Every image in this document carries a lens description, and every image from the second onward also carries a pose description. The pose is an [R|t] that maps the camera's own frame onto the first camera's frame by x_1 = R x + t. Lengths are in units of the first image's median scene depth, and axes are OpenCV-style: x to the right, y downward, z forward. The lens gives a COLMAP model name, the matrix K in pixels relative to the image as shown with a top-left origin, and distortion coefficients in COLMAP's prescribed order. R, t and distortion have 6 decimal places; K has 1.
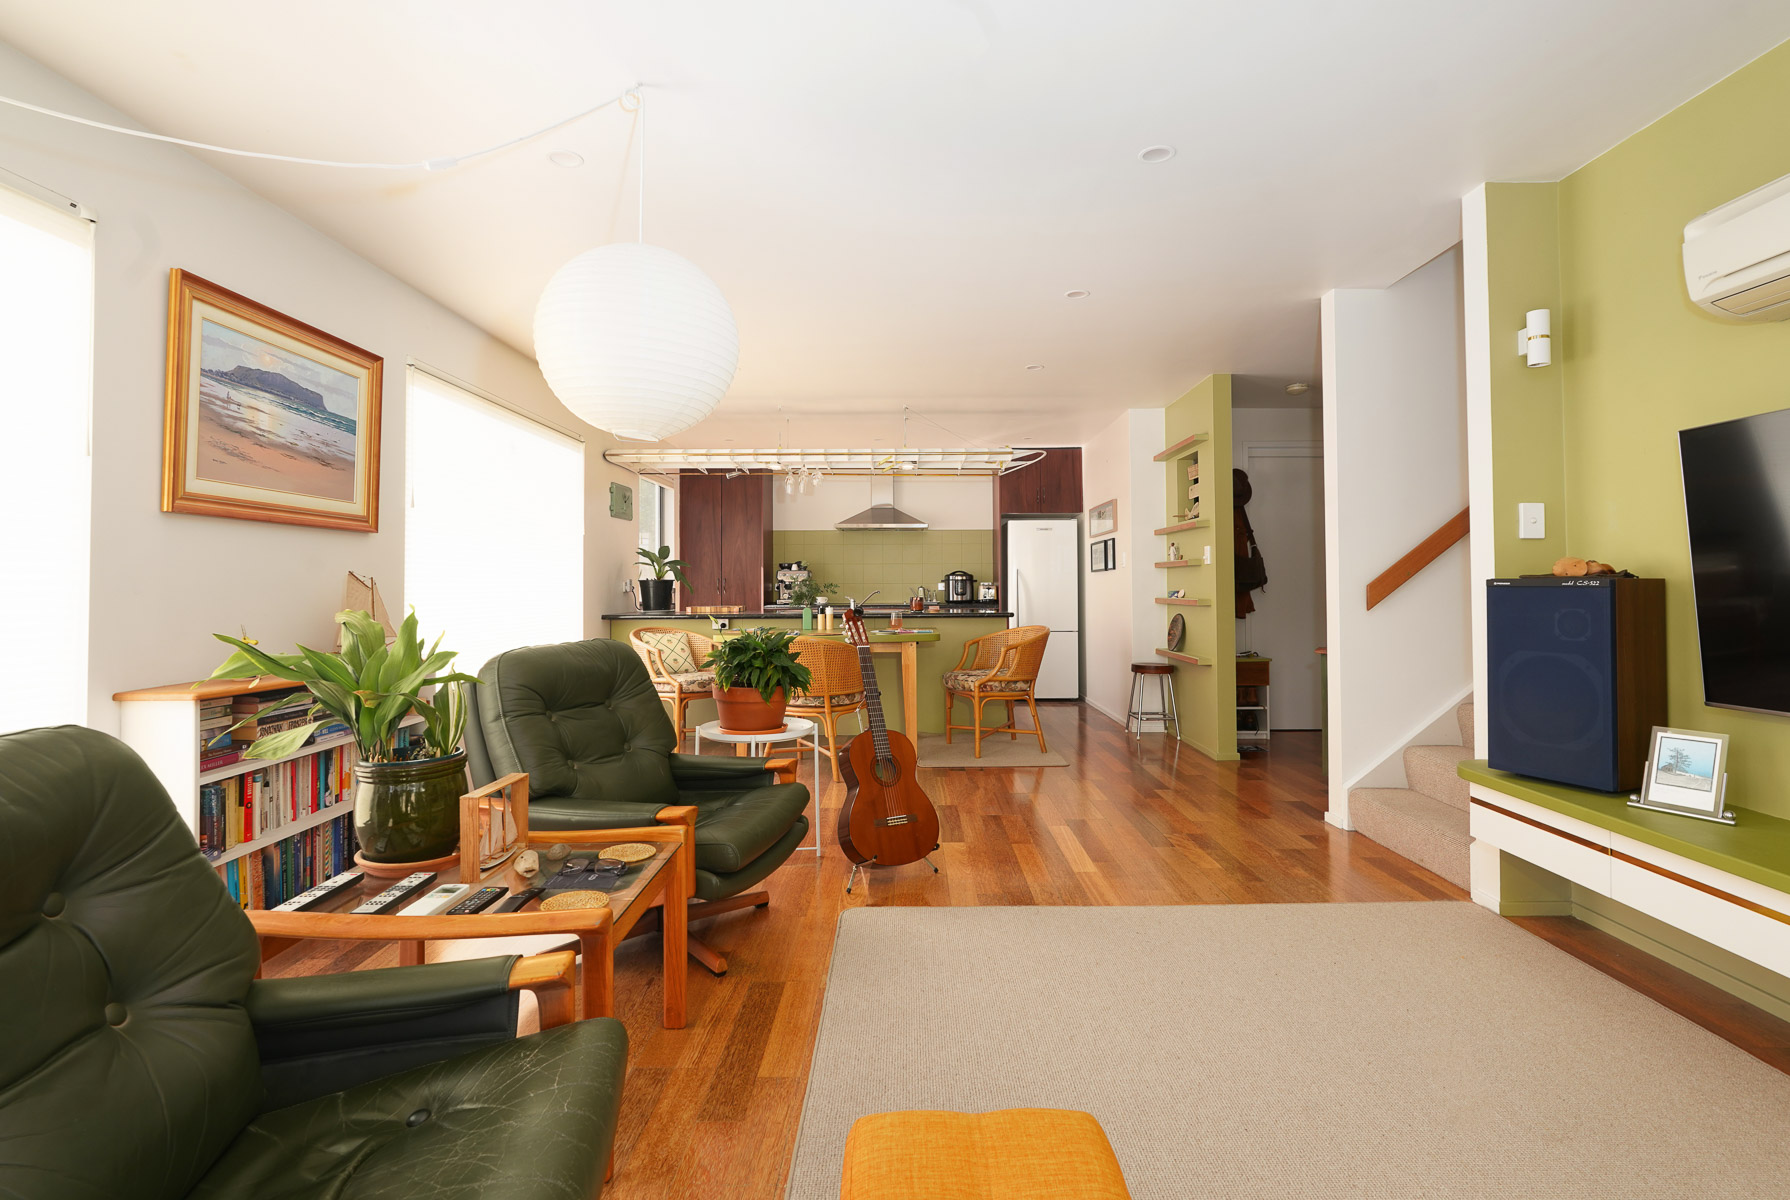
lens RADIAL K [[809.9, 0, 889.0], [0, 809.9, 593.4], [0, 0, 1]] dist [-0.019044, 0.010111]
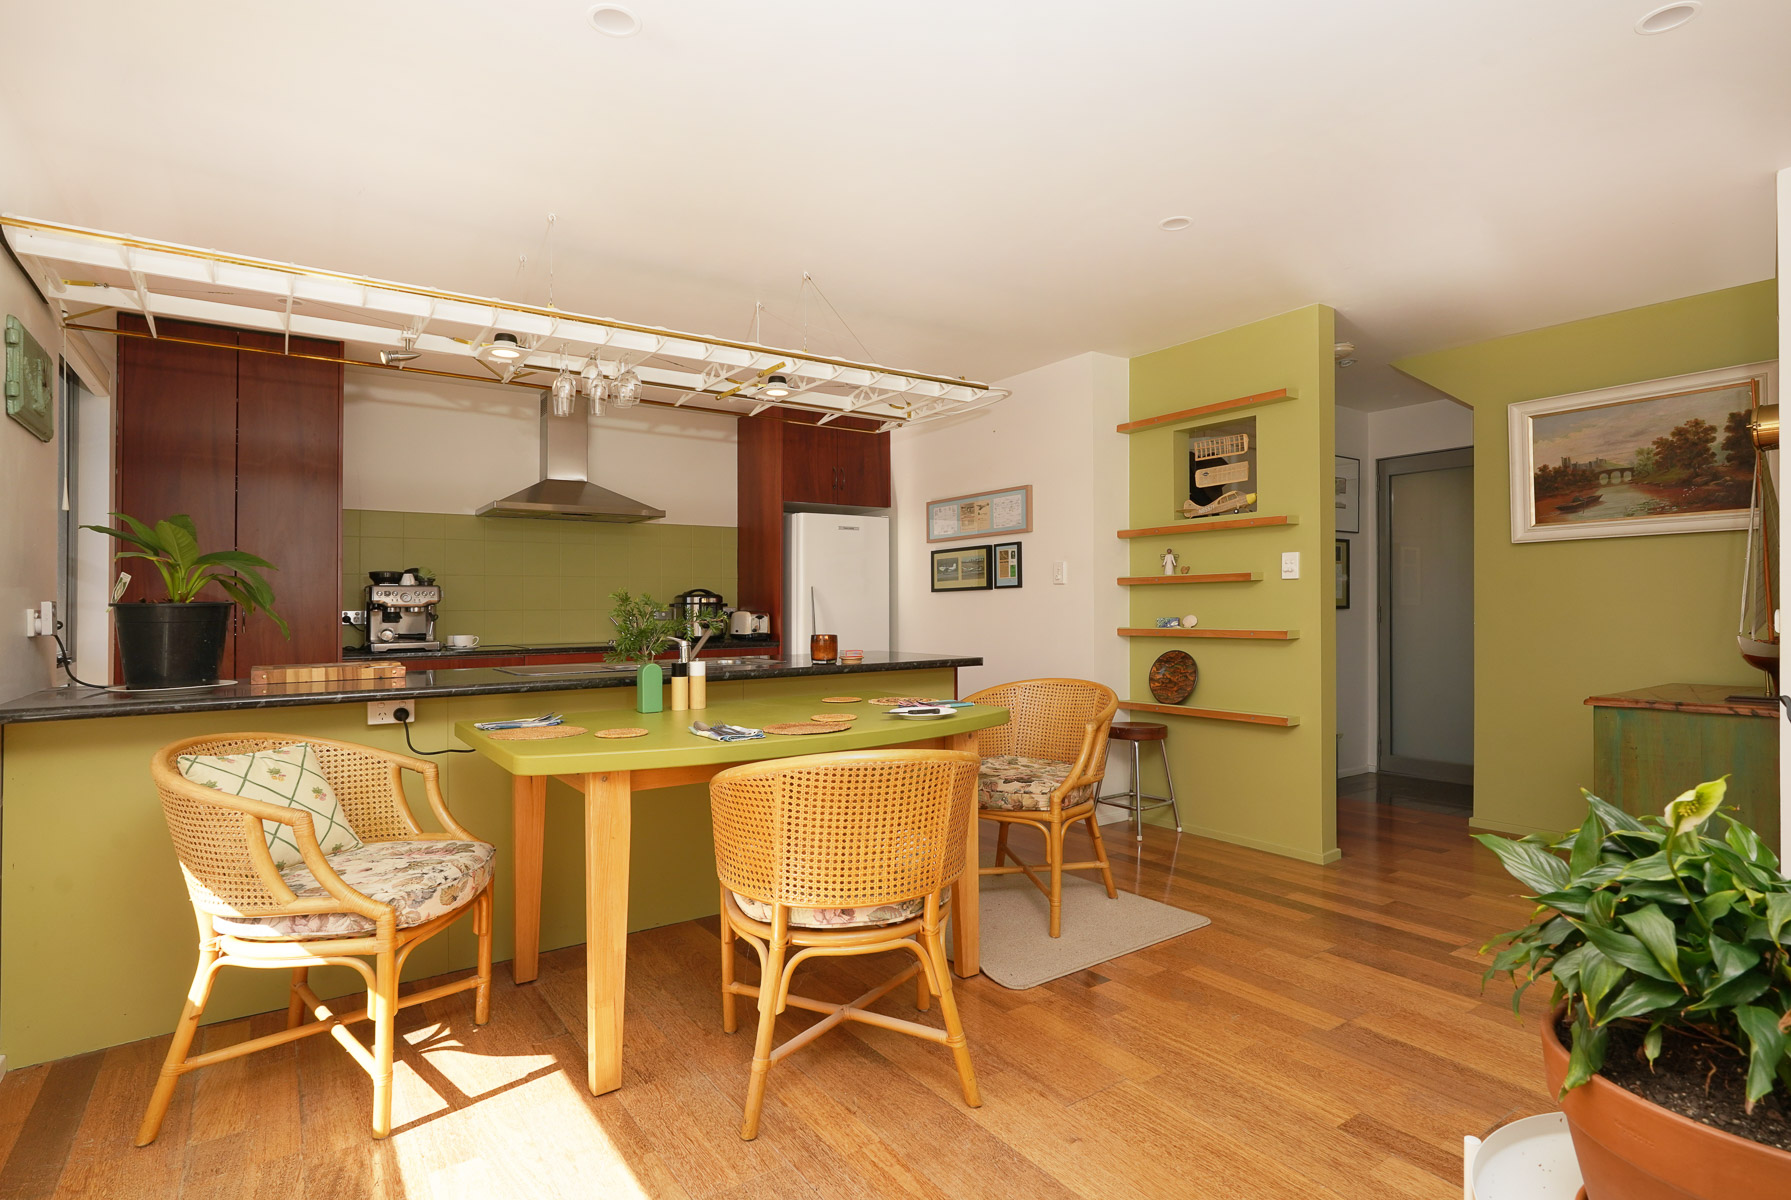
lens RADIAL K [[878.9, 0, 895.6], [0, 878.9, 573.0], [0, 0, 1]] dist [-0.003112, -0.000604]
pose [[0.802436, 0.019578, 0.596418, -0.248253], [0.012545, 0.998687, -0.049661, -0.006010], [-0.596607, 0.047332, 0.801137, 0.454067]]
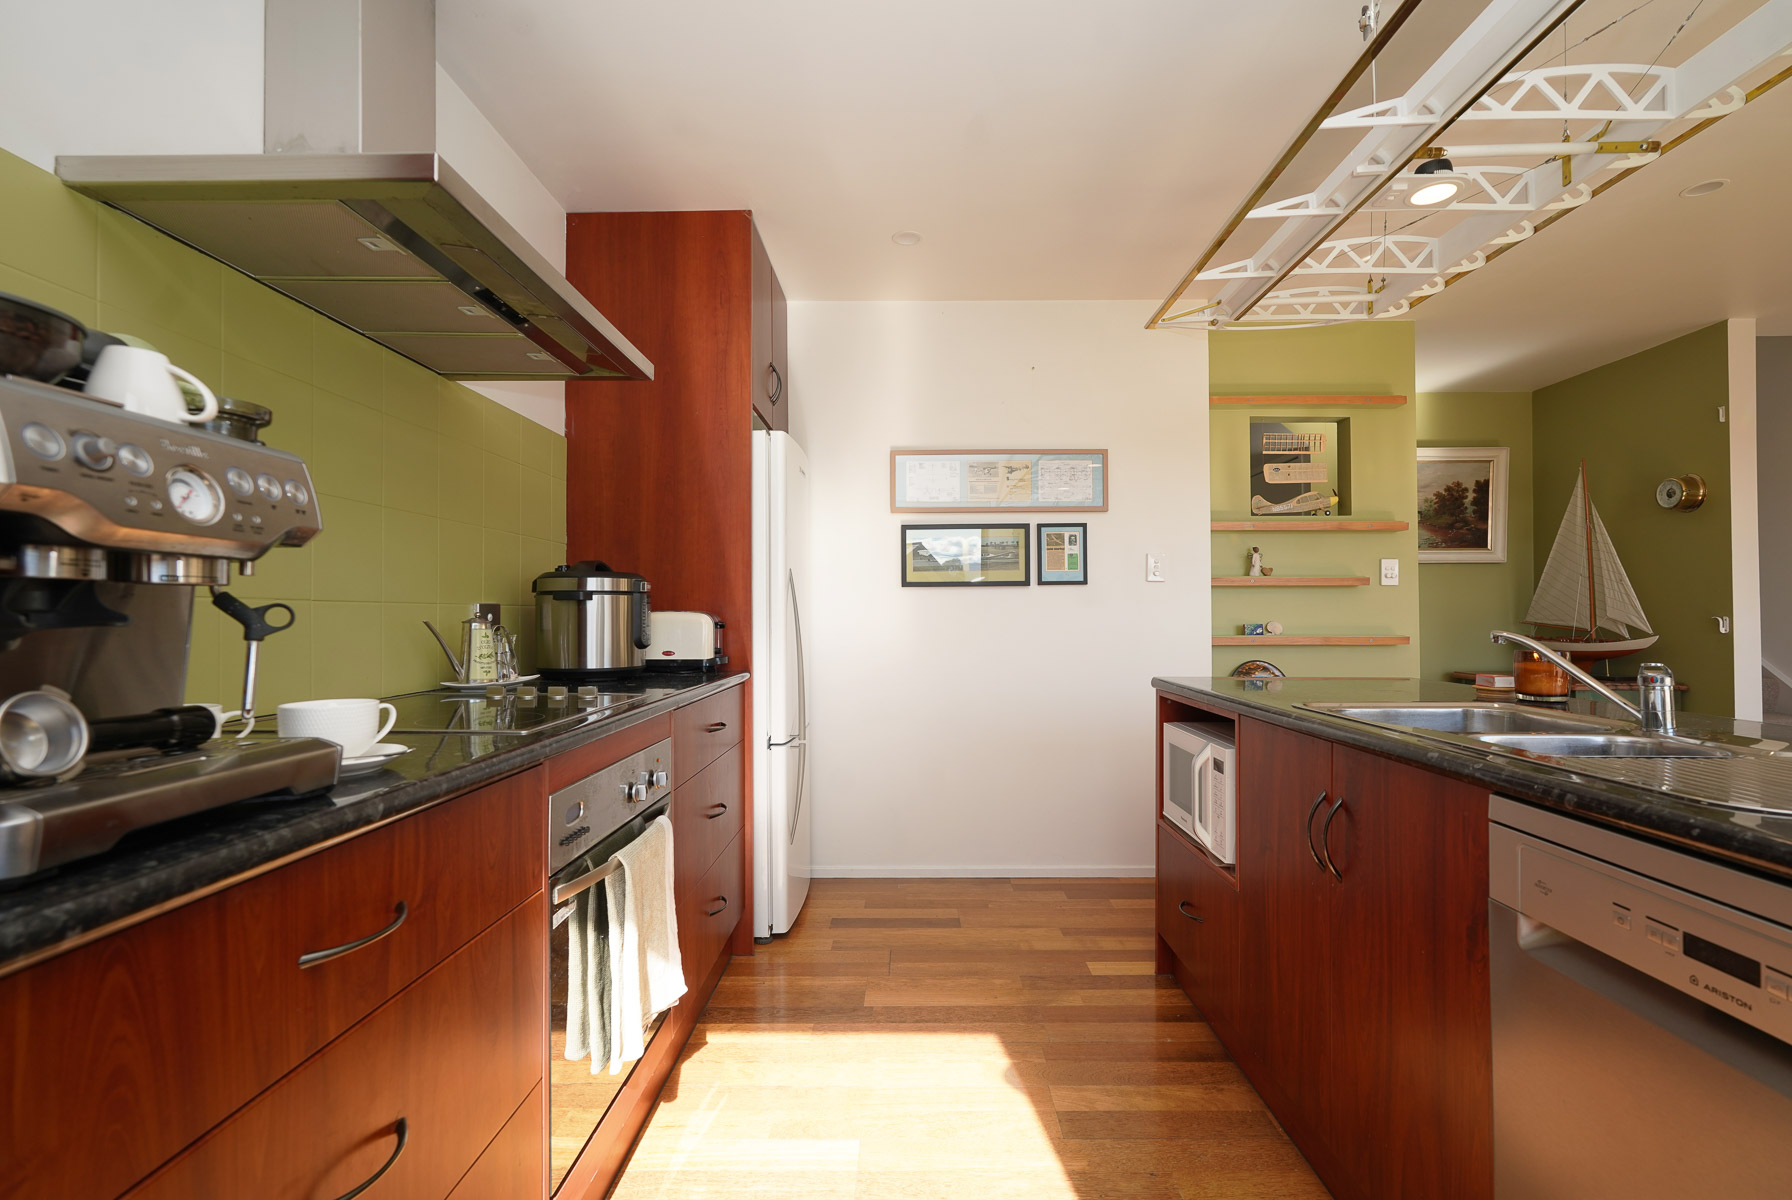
lens RADIAL K [[840.3, 0, 896.0], [0, 840.3, 600.0], [0, 0, 1]] dist [-0.004174, -0.000139]
pose [[0.011443, 0.019001, 0.999754, -0.256532], [0.009023, 0.999777, -0.019105, -0.010186], [-0.999894, 0.009240, 0.011269, 1.096447]]
